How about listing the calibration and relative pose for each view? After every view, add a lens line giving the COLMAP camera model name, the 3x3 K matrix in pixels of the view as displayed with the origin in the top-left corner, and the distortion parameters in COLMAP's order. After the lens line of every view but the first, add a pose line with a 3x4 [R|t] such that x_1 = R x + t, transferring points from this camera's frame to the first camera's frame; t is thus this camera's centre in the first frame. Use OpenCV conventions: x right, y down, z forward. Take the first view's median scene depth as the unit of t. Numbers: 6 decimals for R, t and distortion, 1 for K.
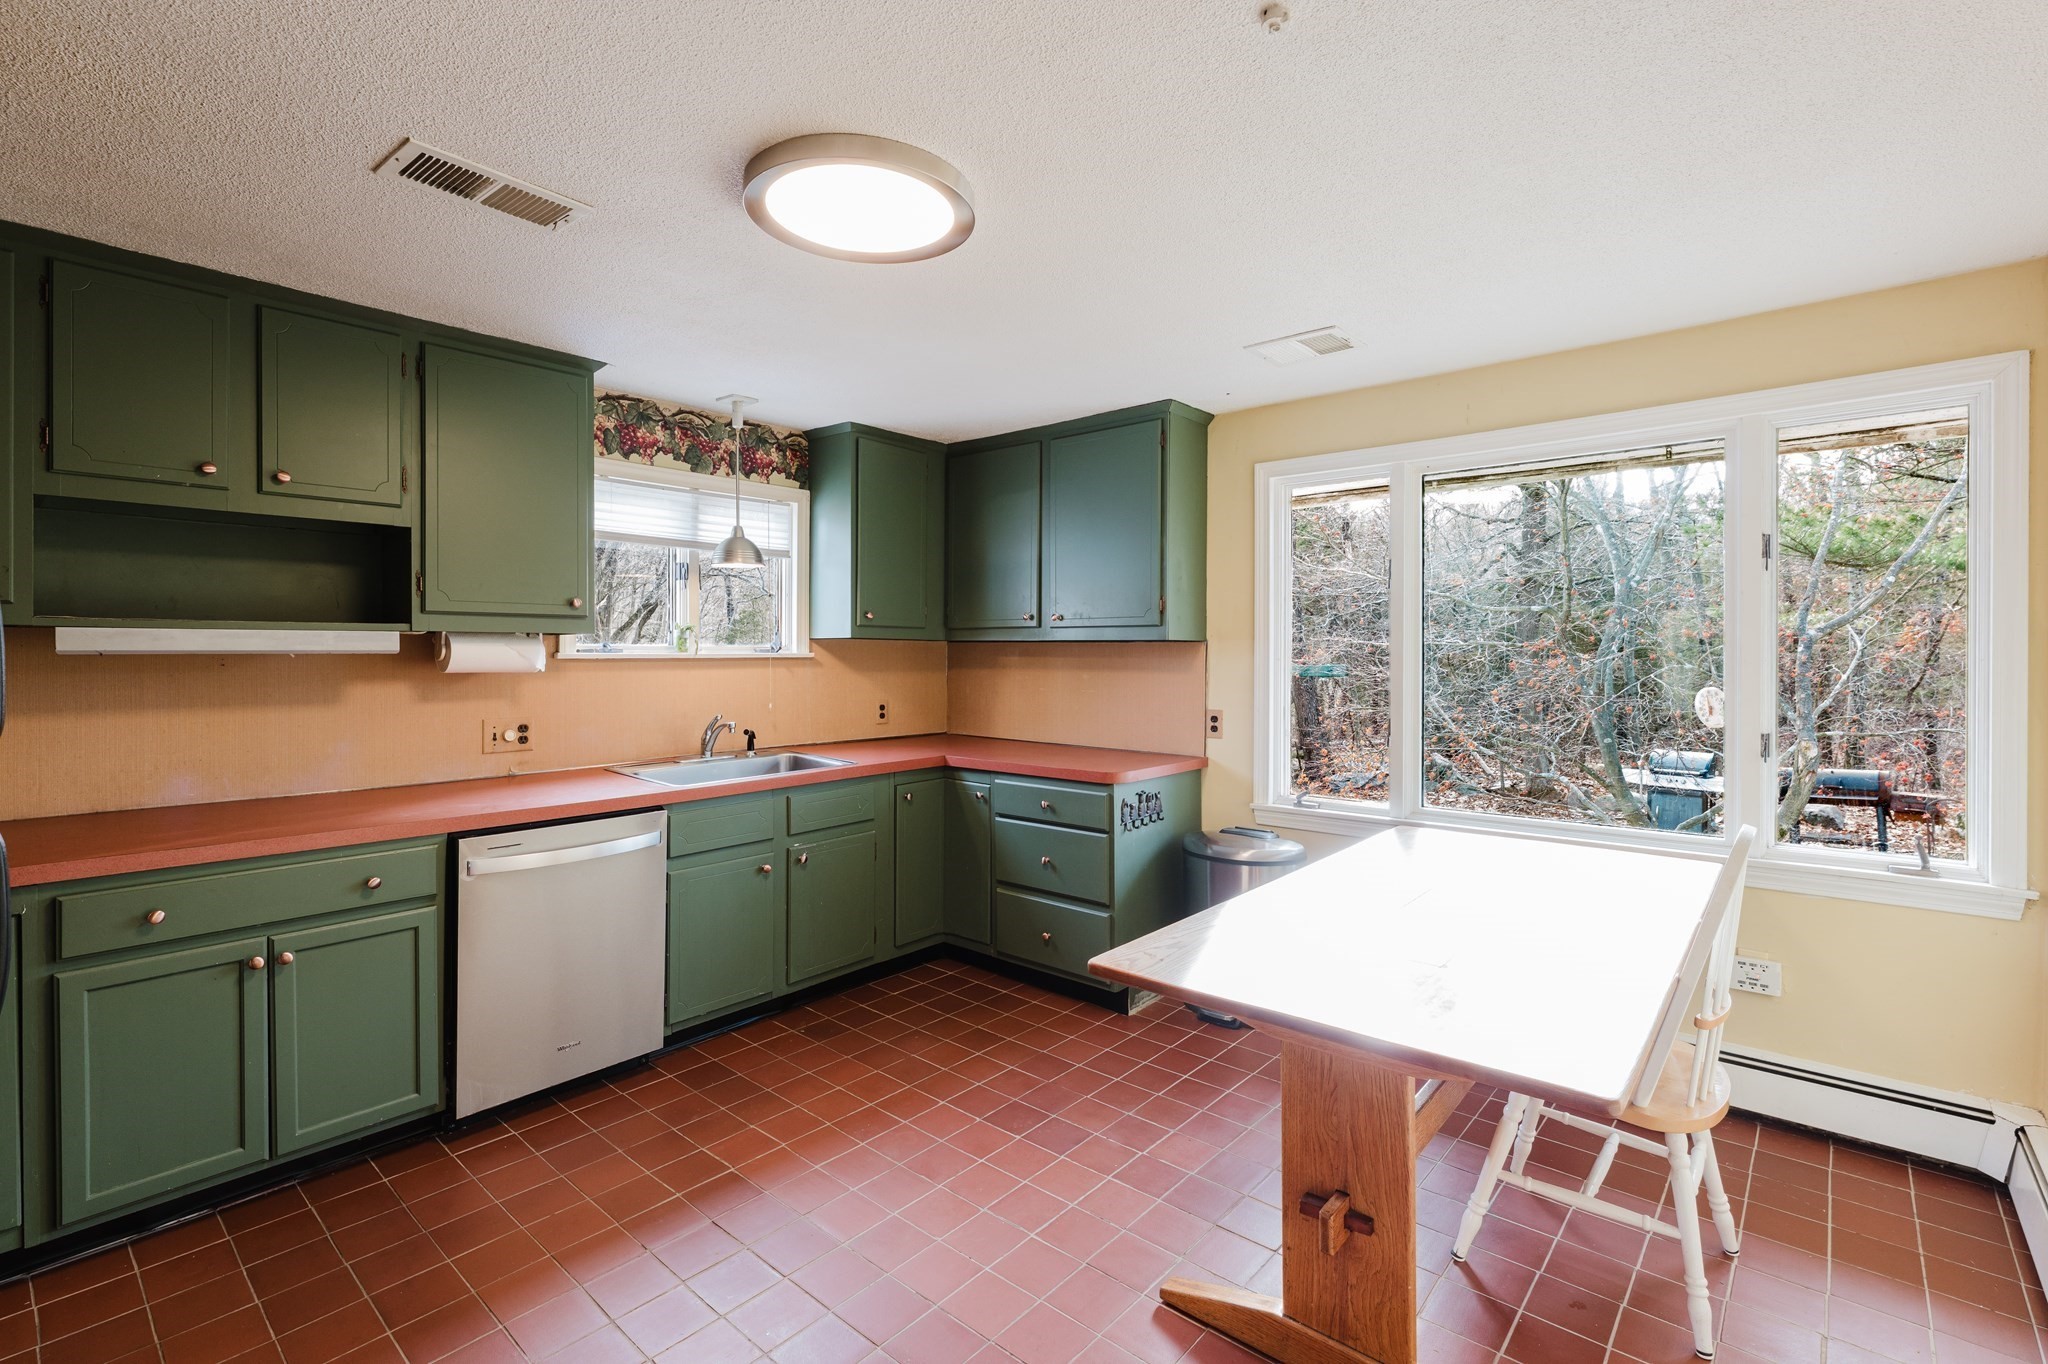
lens RADIAL K [[928.2, 0, 1019.8], [0, 928.2, 664.6], [0, 0, 1]] dist [0.000655, 0.000079]
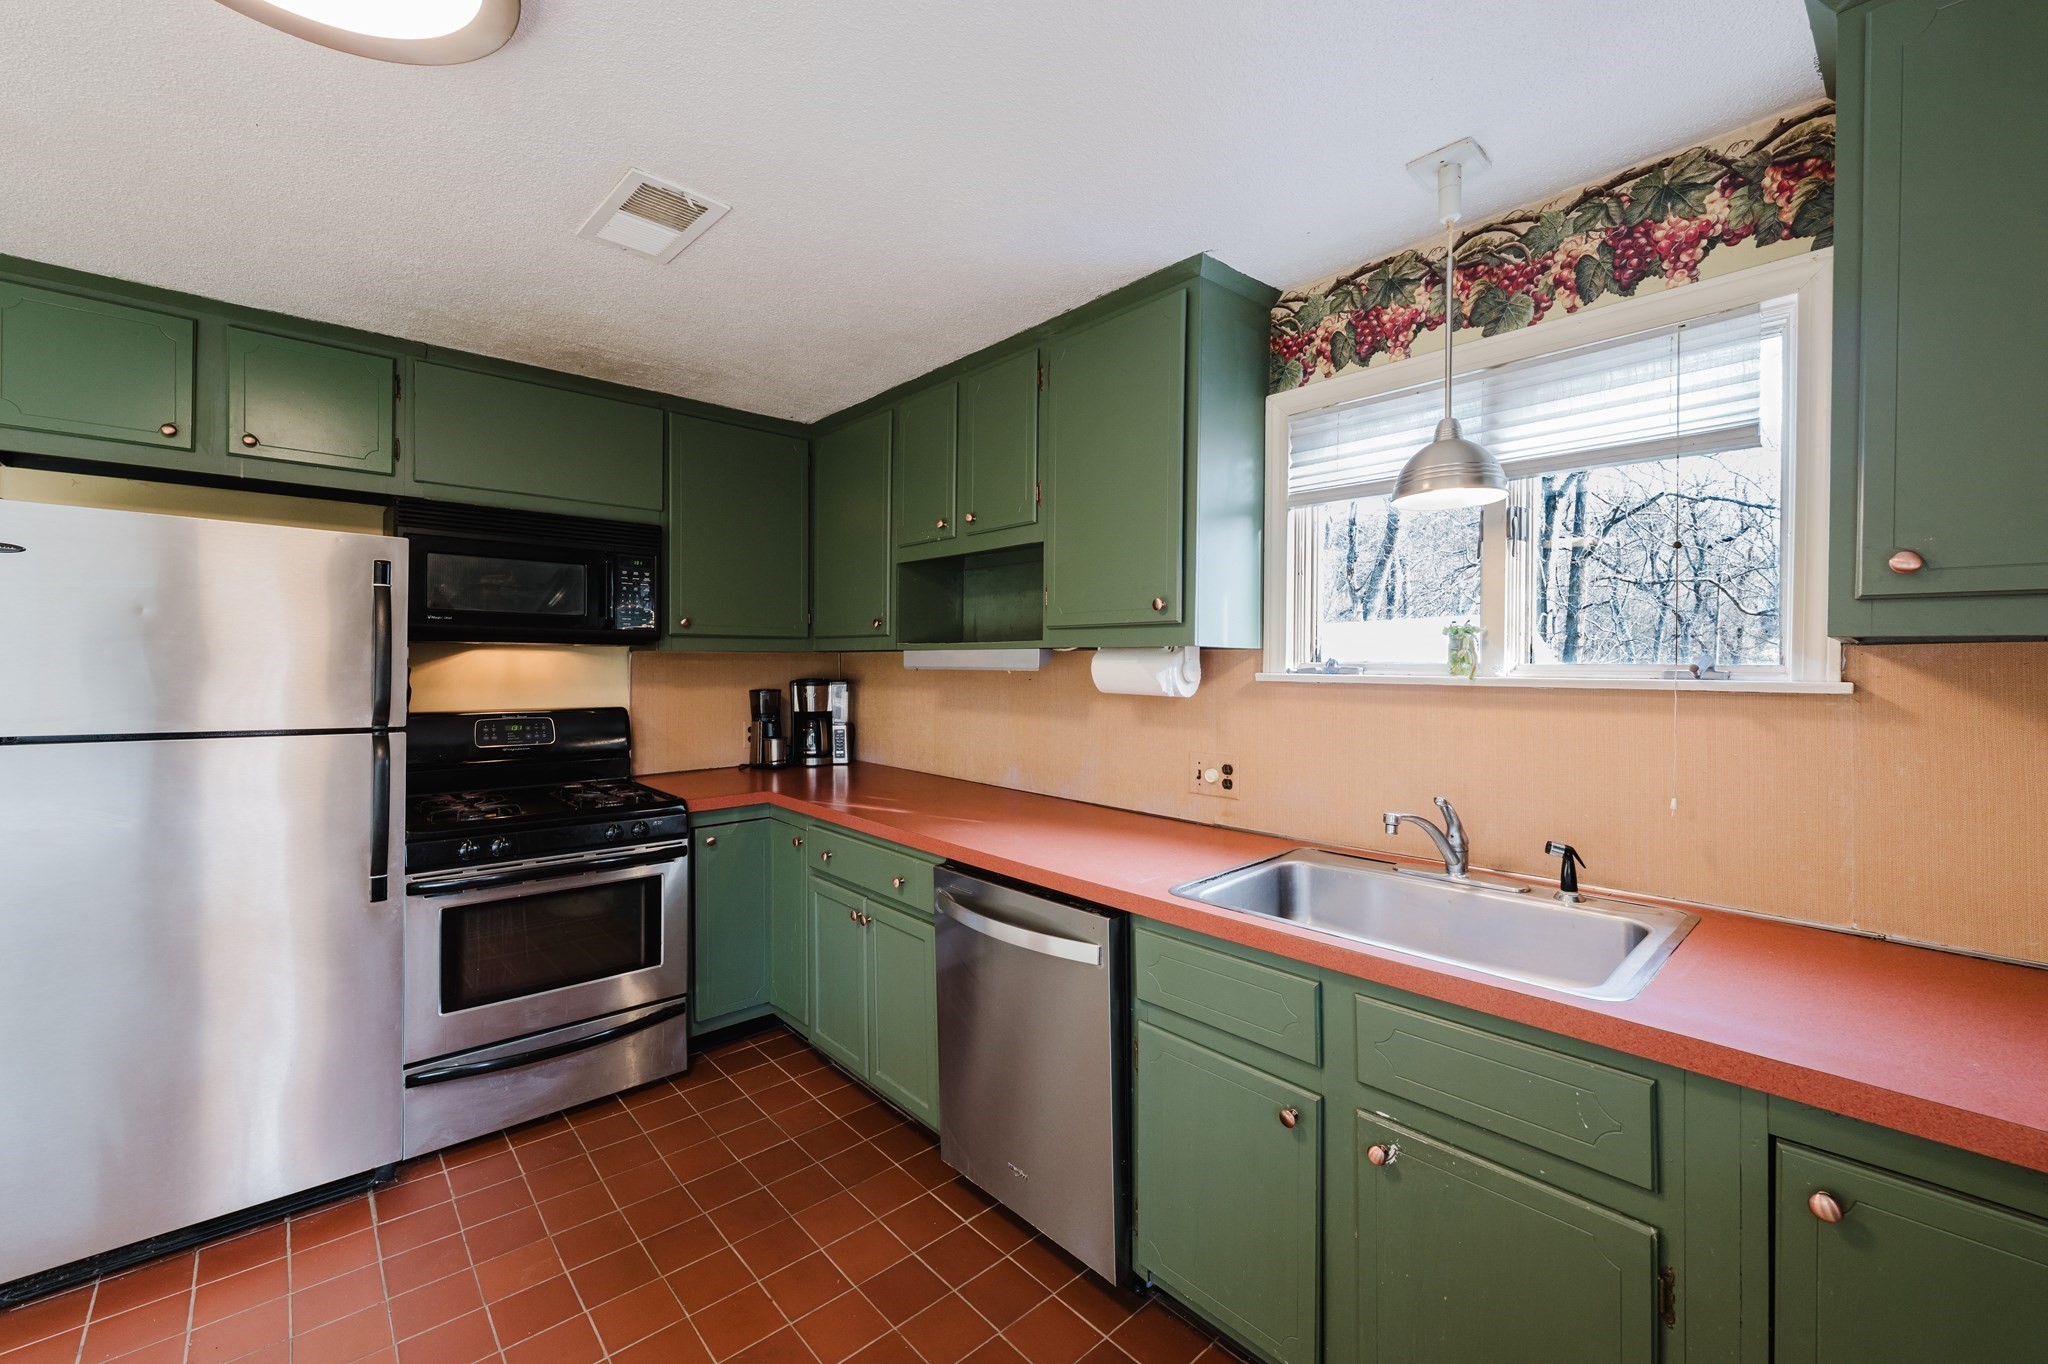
lens RADIAL K [[825.3, 0, 1020.1], [0, 825.3, 668.3], [0, 0, 1]] dist [-0.001406, -0.000278]
pose [[-0.119149, -0.000208, -0.992876, 0.152354], [-0.025652, 0.999667, 0.002869, -0.011950], [0.992545, 0.025811, -0.119115, 0.801474]]
